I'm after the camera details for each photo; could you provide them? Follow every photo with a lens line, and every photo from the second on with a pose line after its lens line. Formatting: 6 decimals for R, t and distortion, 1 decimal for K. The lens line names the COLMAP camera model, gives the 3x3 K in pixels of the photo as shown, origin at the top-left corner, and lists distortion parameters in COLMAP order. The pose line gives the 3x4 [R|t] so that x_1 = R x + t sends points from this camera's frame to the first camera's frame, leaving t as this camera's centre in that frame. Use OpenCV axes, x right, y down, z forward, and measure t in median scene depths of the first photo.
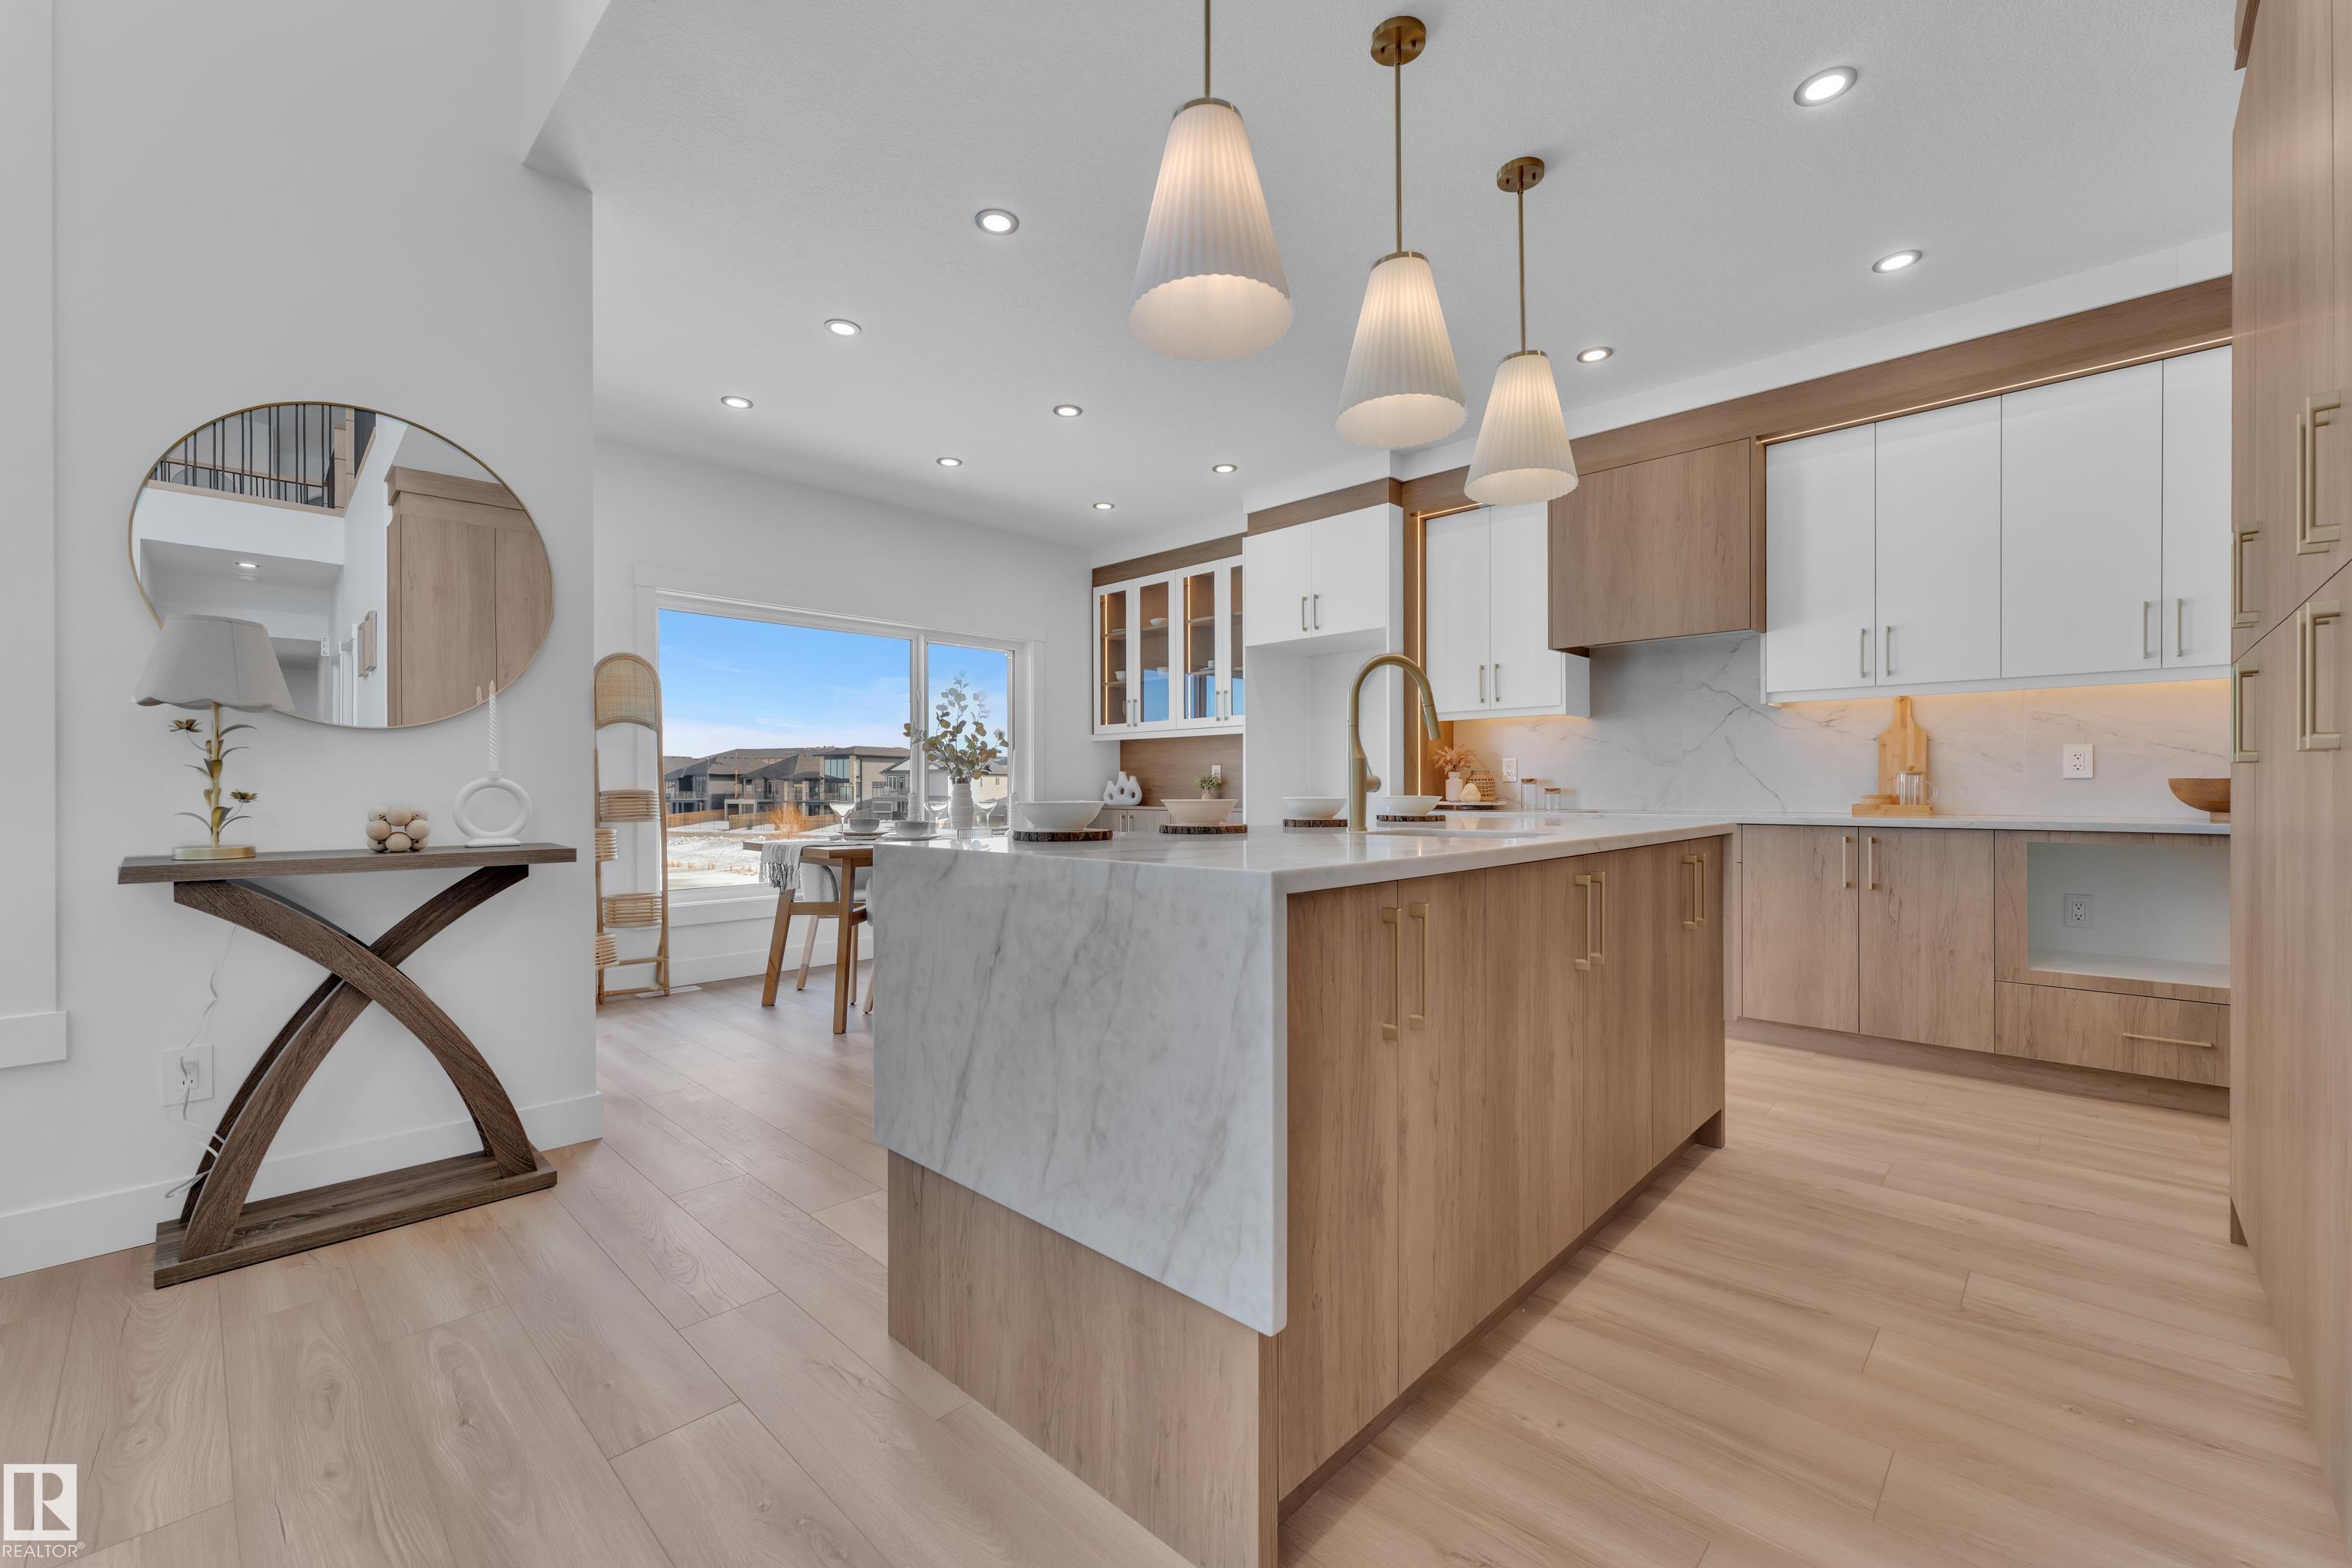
lens RADIAL K [[941.0, 0, 1175.5], [0, 941.0, 798.1], [0, 0, 1]] dist [0.002522, -0.000989]
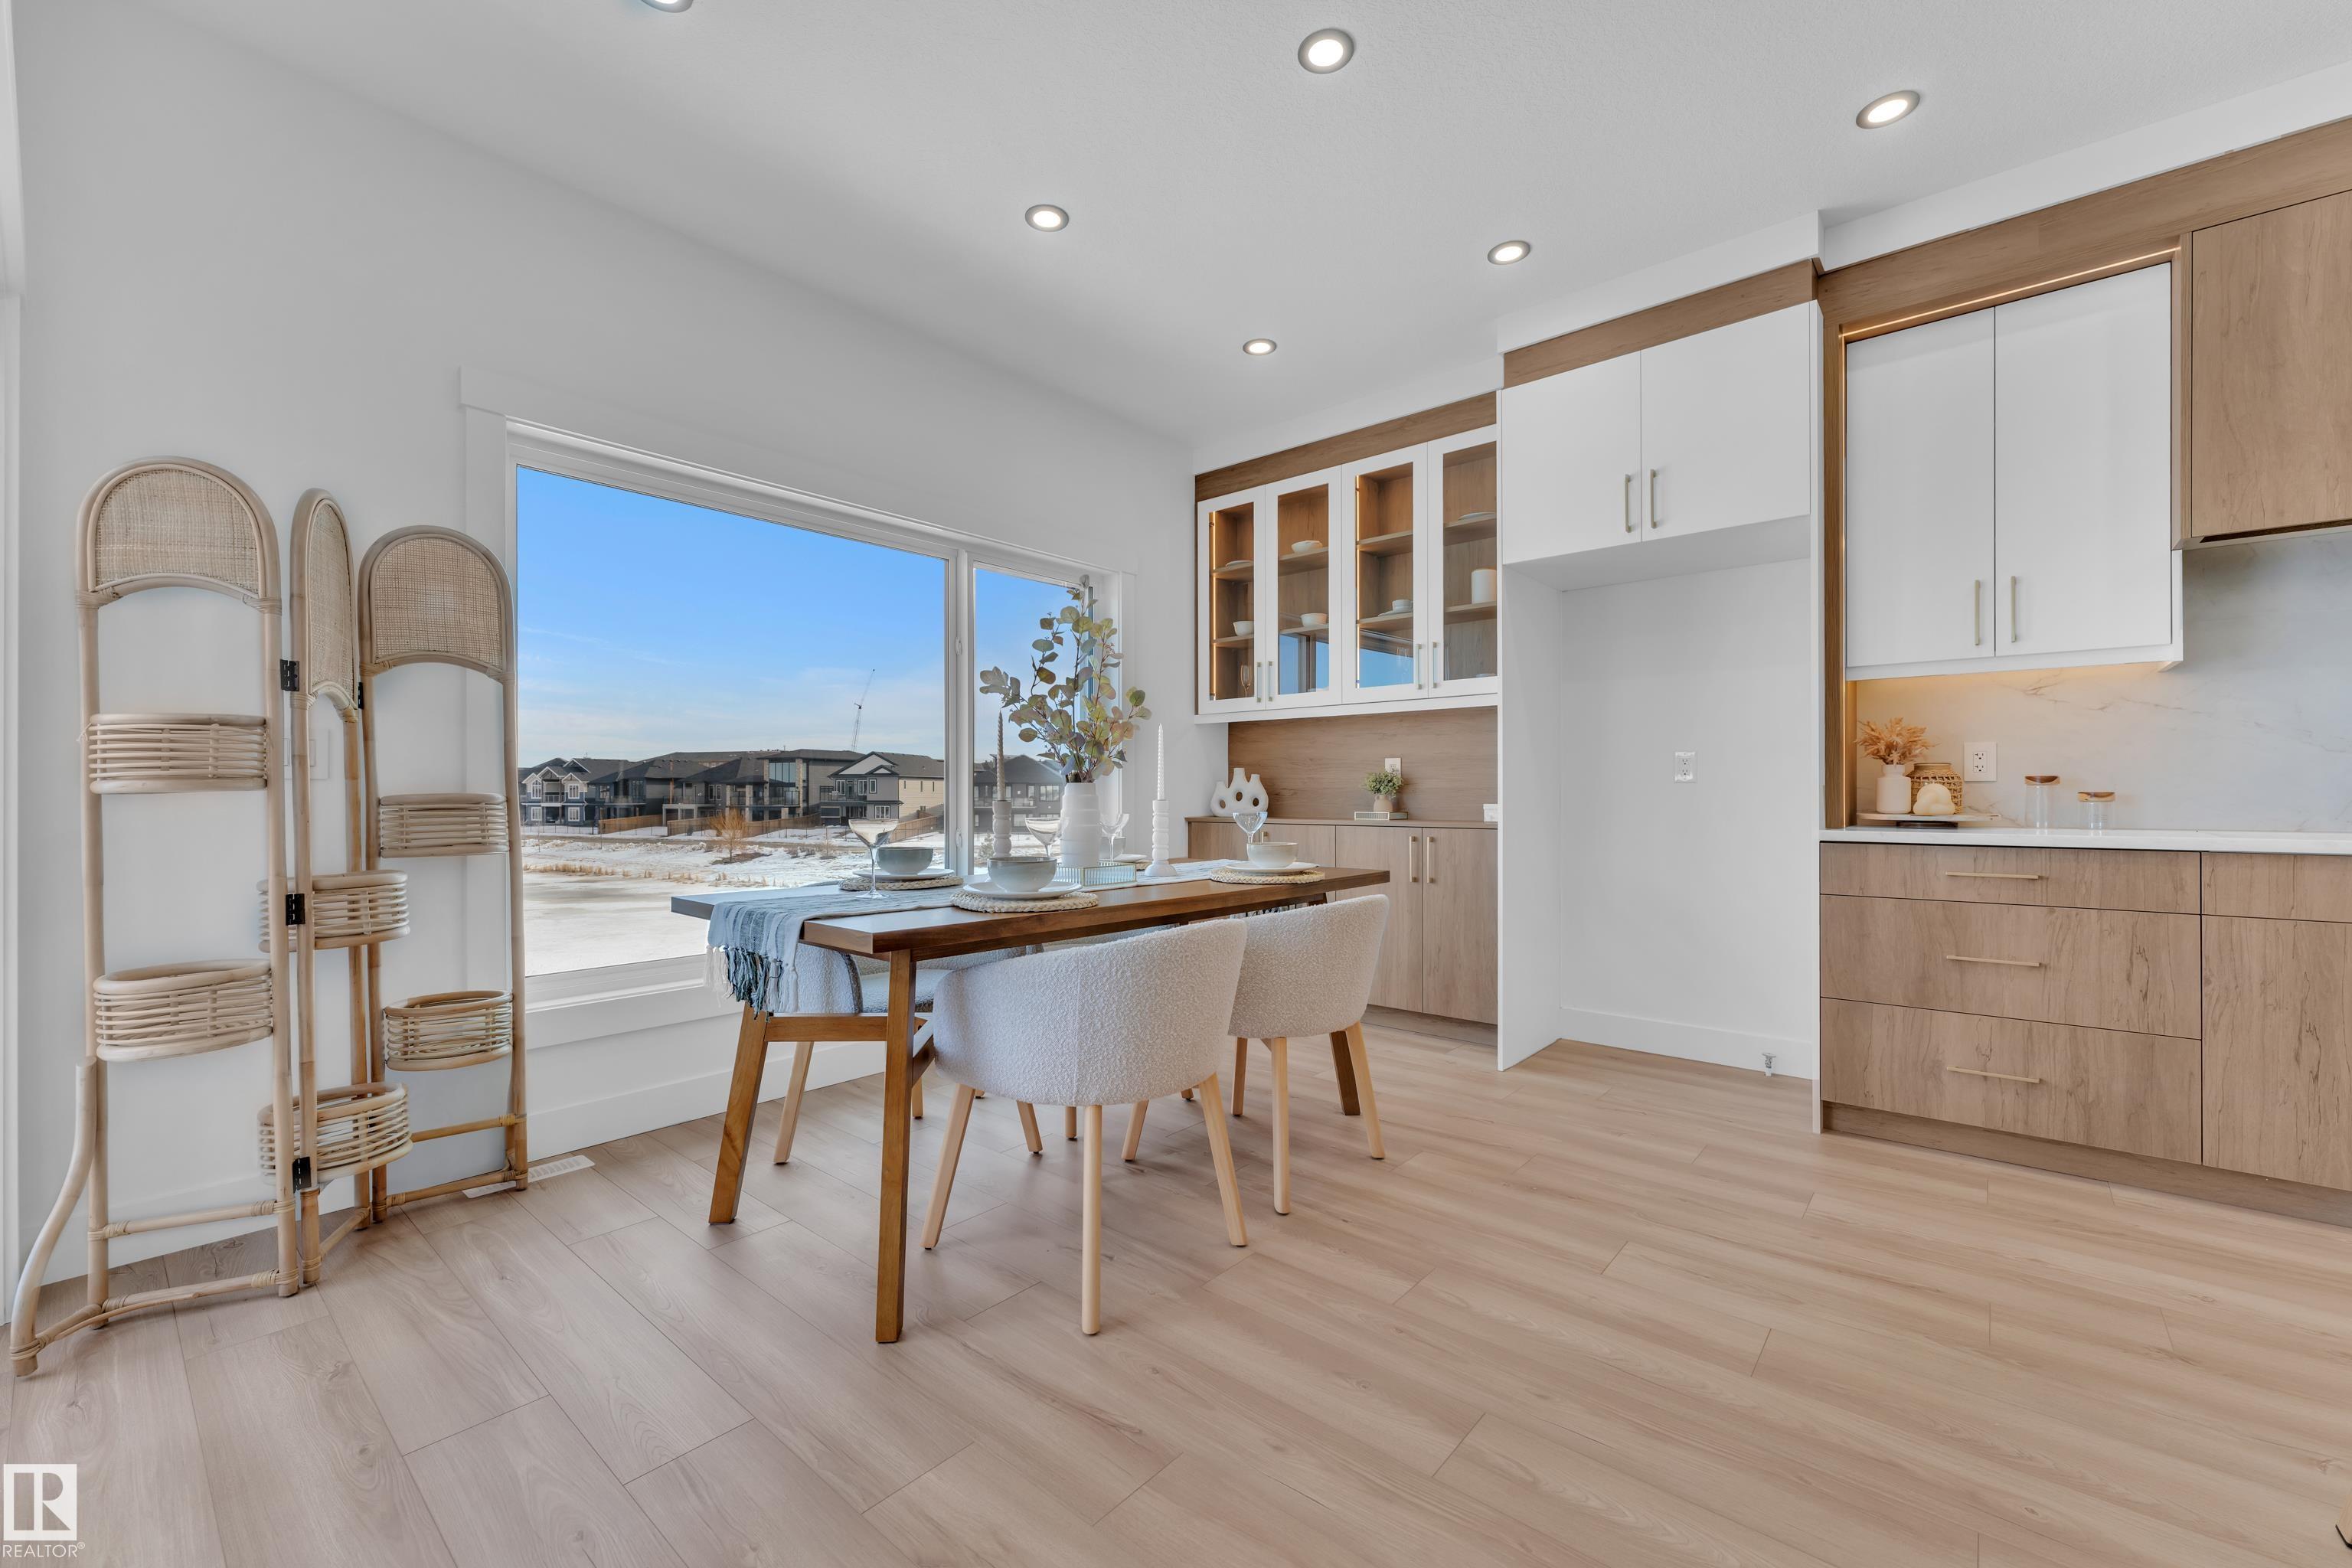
lens RADIAL K [[941.0, 0, 1173.8], [0, 941.0, 796.1], [0, 0, 1]] dist [0.002522, -0.000989]
pose [[0.998760, -0.000258, 0.049792, -0.210923], [0.000583, 0.999979, -0.006525, -0.004926], [-0.049789, 0.006546, 0.998738, 0.472661]]
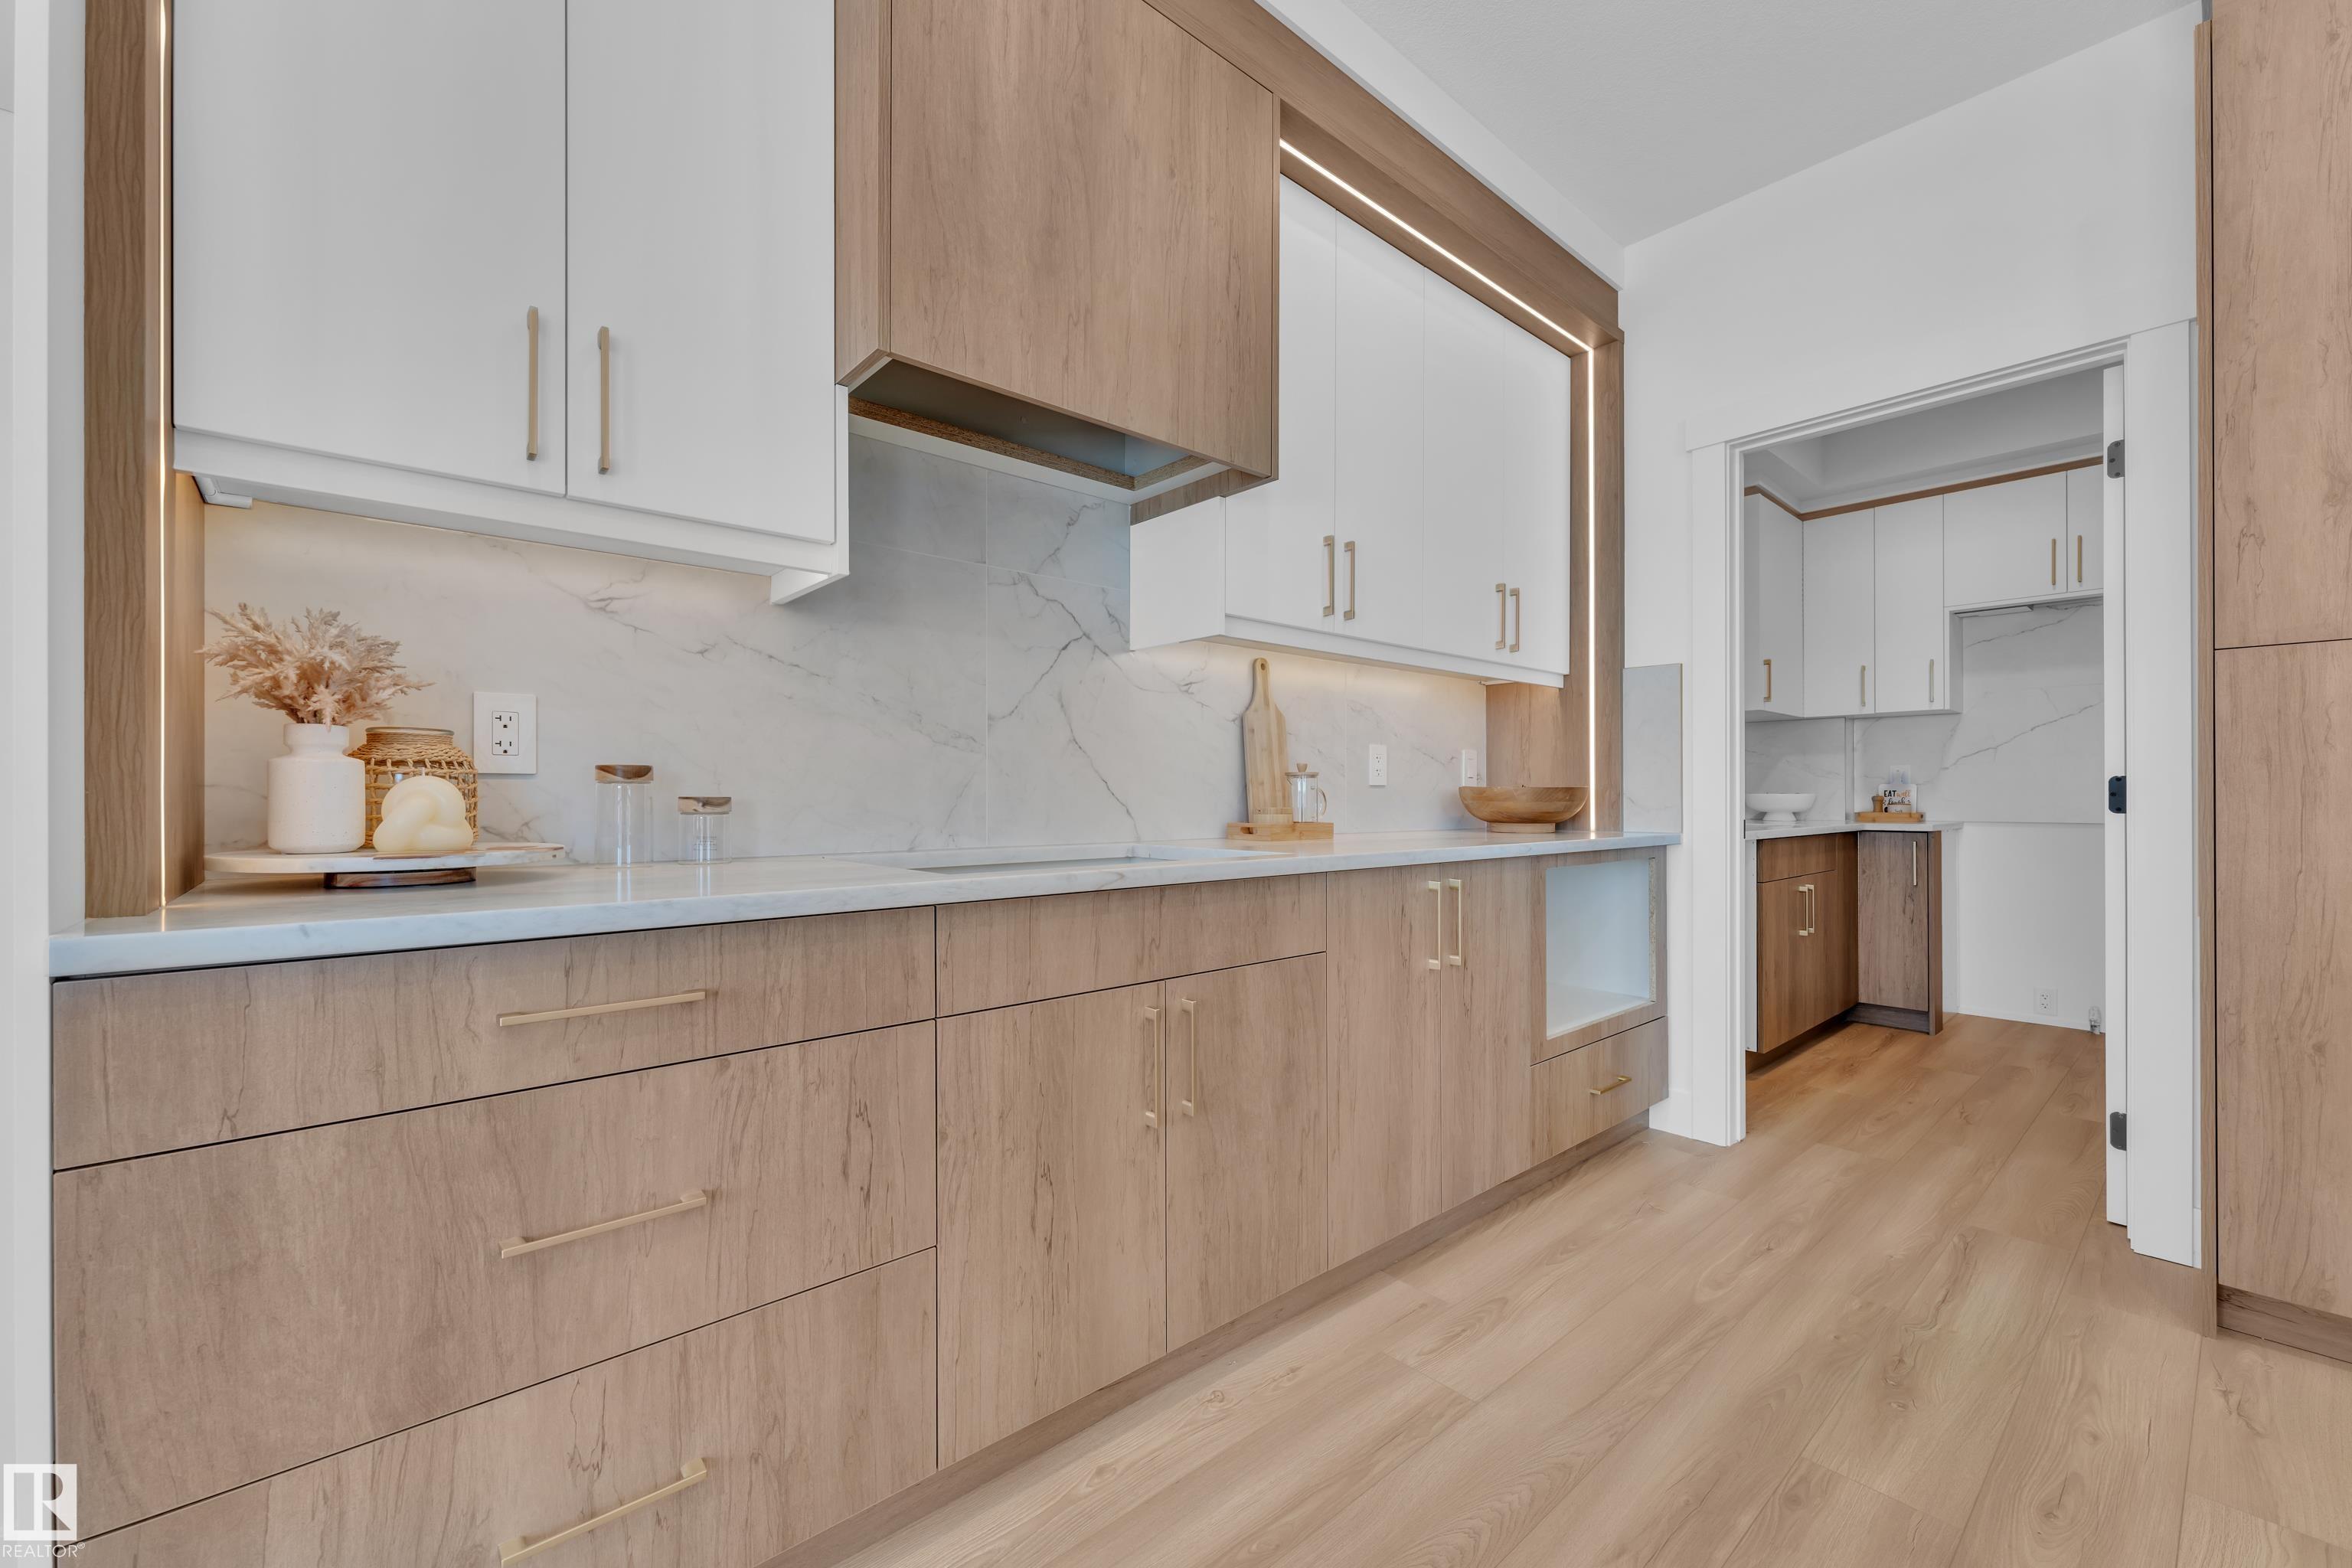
lens RADIAL K [[941.0, 0, 1175.5], [0, 941.0, 795.4], [0, 0, 1]] dist [0.002522, -0.000989]
pose [[0.088361, 0.003415, 0.996083, 0.094300], [0.010038, 0.999940, -0.004319, -0.008558], [-0.996038, 0.010380, 0.088321, 0.855907]]
